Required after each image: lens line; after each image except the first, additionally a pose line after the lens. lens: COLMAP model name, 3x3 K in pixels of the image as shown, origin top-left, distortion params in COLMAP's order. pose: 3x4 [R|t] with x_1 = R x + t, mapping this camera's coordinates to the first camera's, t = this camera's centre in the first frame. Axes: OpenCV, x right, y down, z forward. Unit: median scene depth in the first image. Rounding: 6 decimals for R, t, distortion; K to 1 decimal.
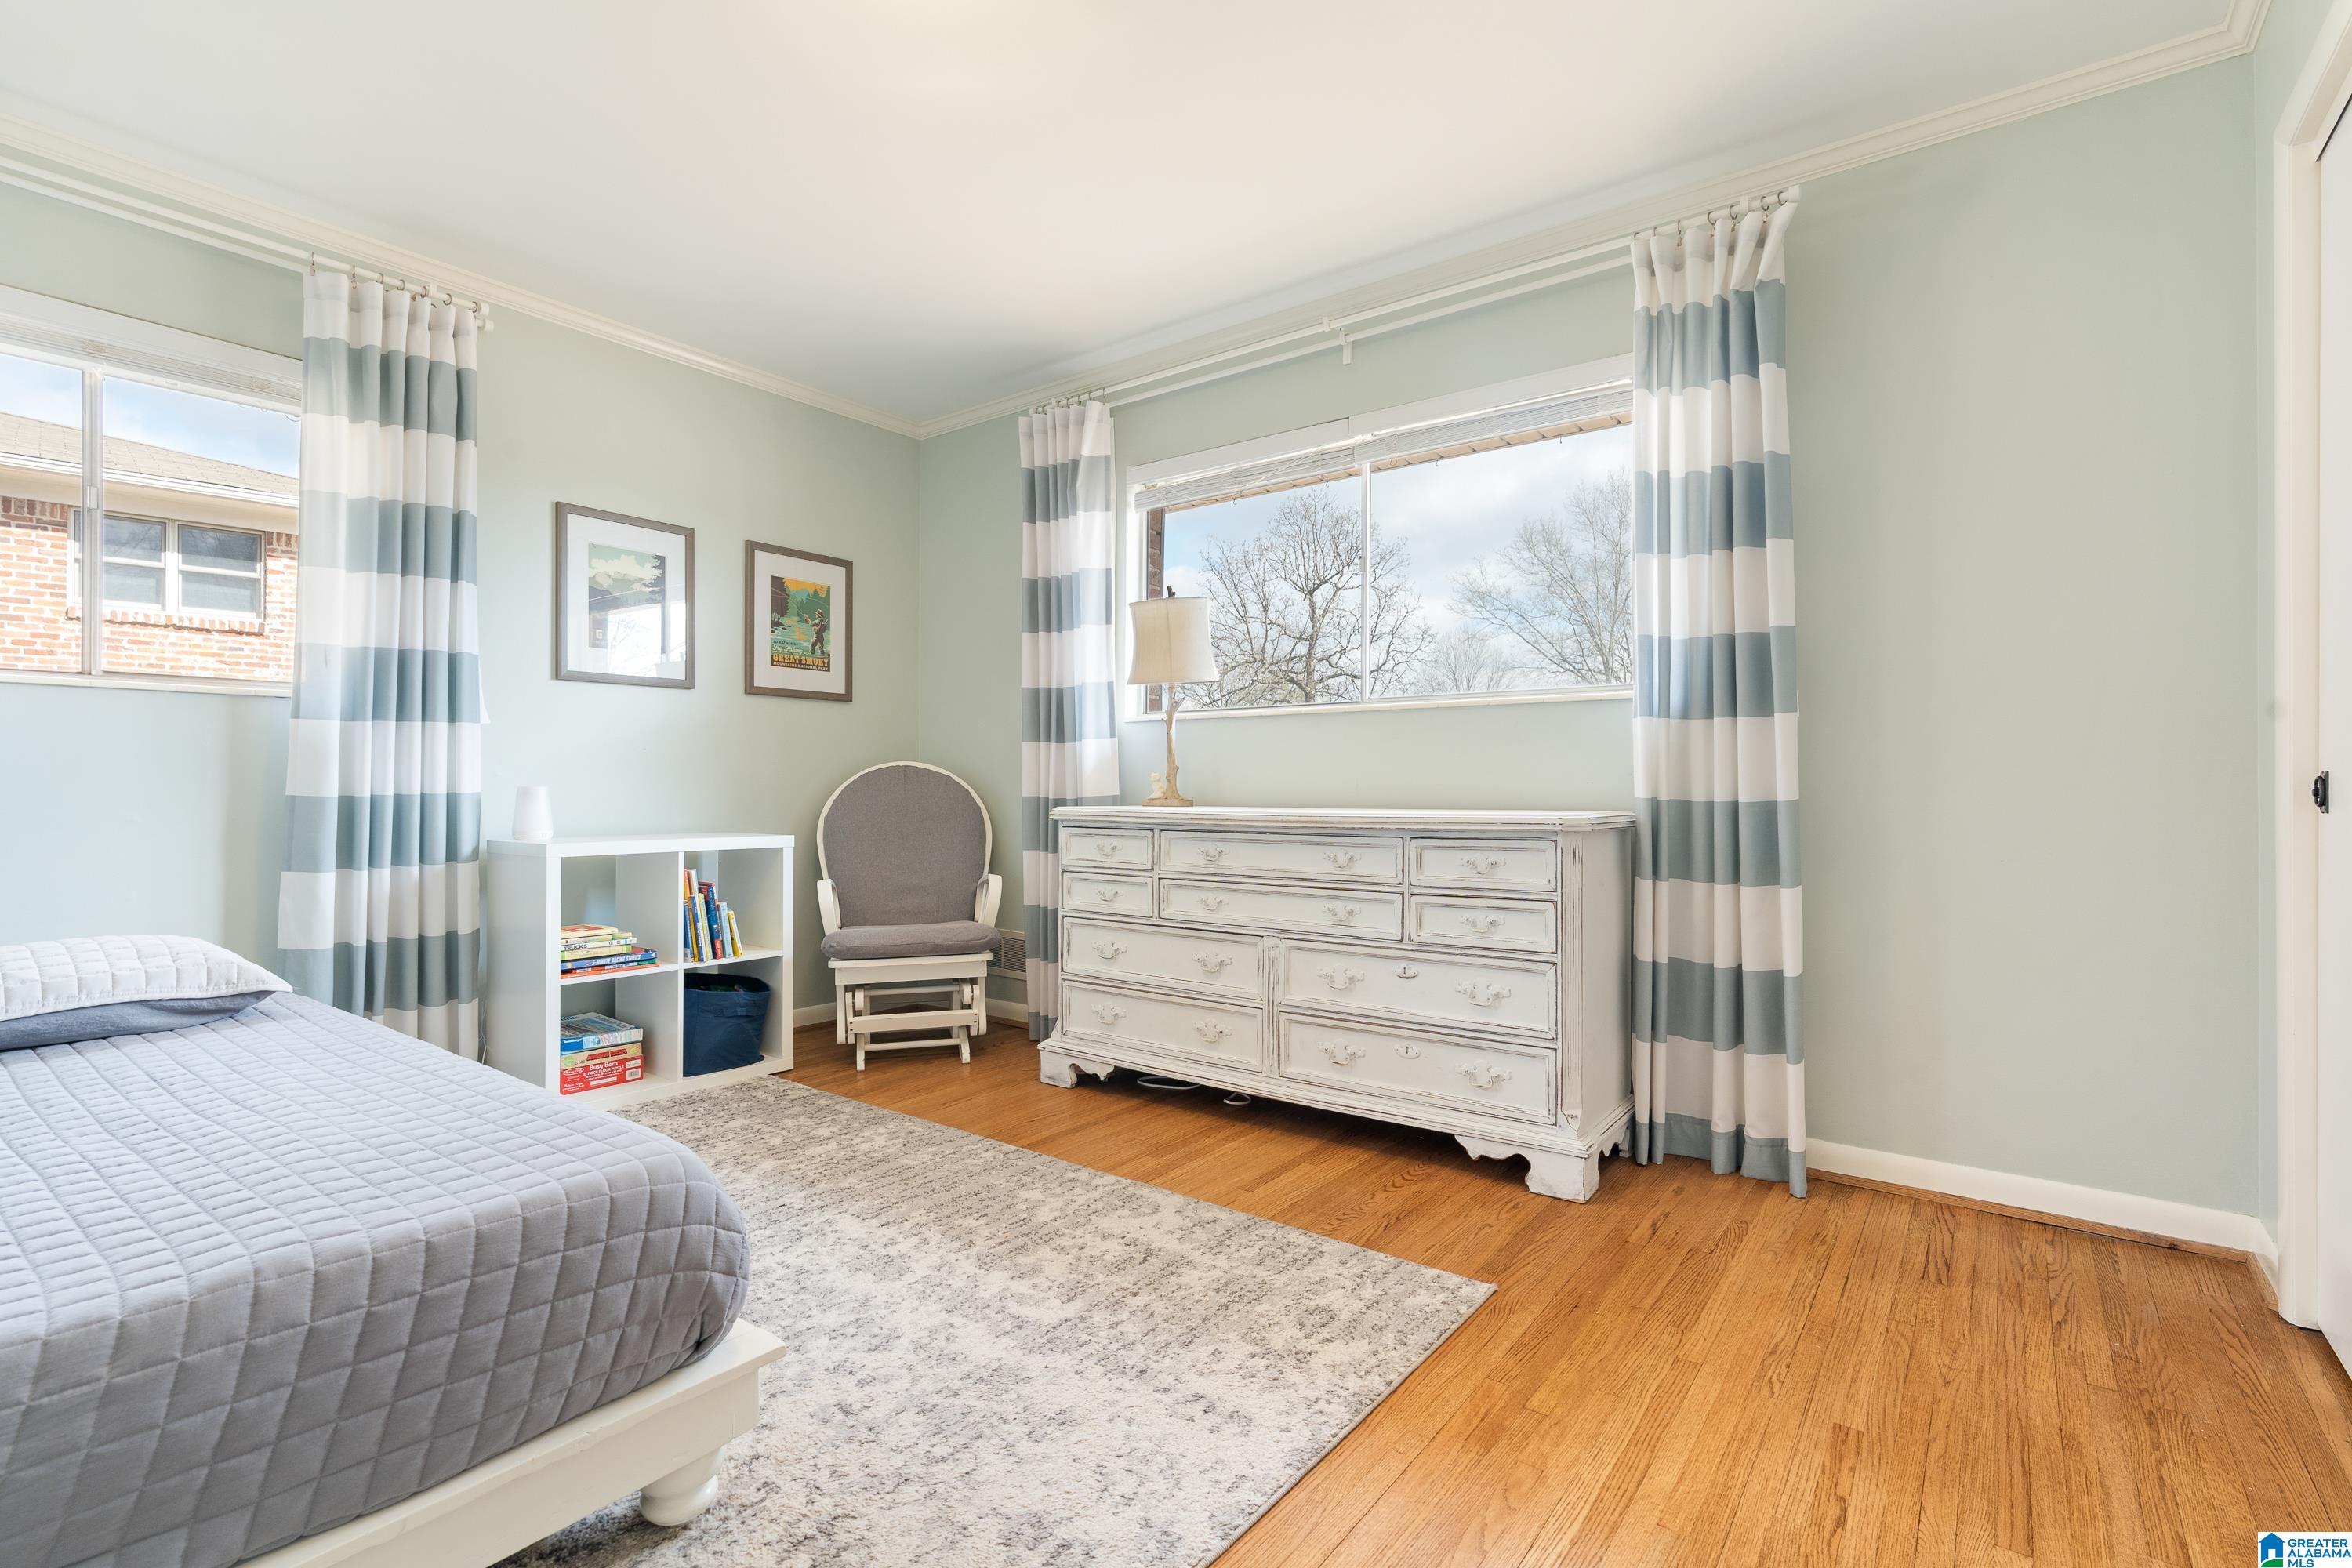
lens RADIAL K [[1073.5, 0, 1181.9], [0, 1073.5, 775.3], [0, 0, 1]] dist [-0.000644, 0.000229]
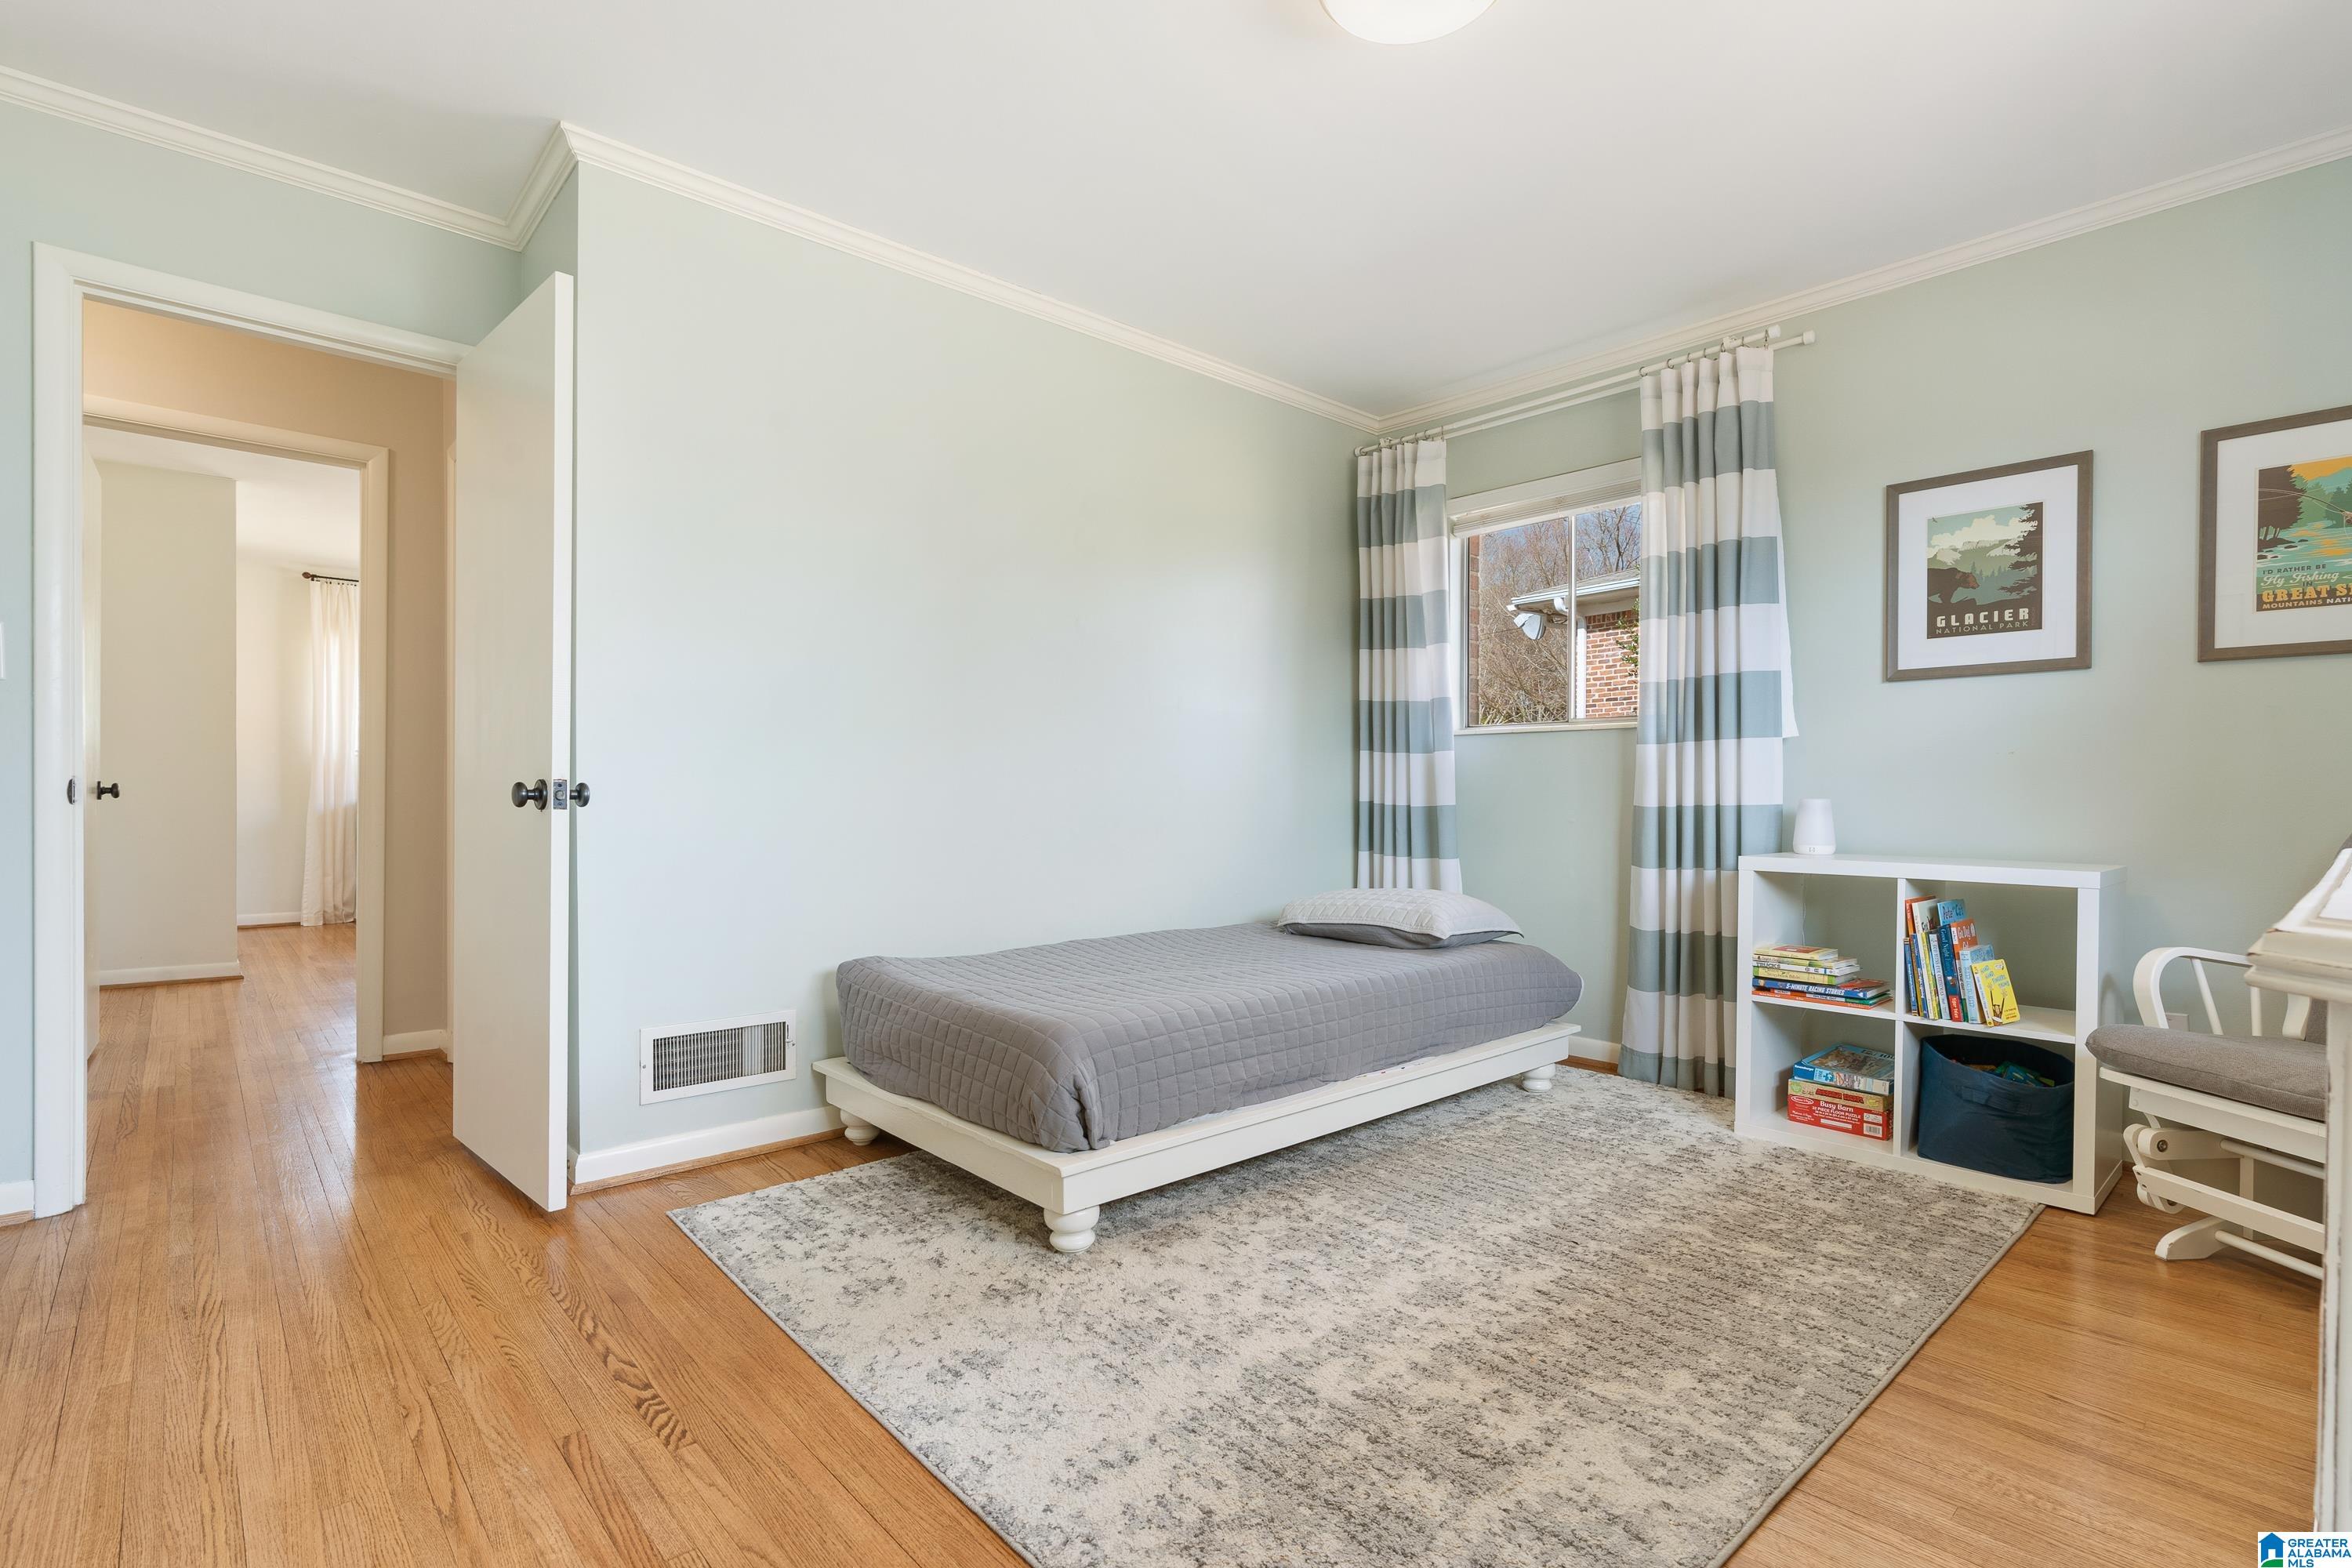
lens RADIAL K [[1110.6, 0, 1178.0], [0, 1110.6, 793.0], [0, 0, 1]] dist [-0.005050, -0.001035]
pose [[-0.182020, -0.005762, -0.983278, 0.533823], [0.004987, 0.999965, -0.006783, 0.009995], [0.983282, -0.006138, -0.181985, 0.689482]]
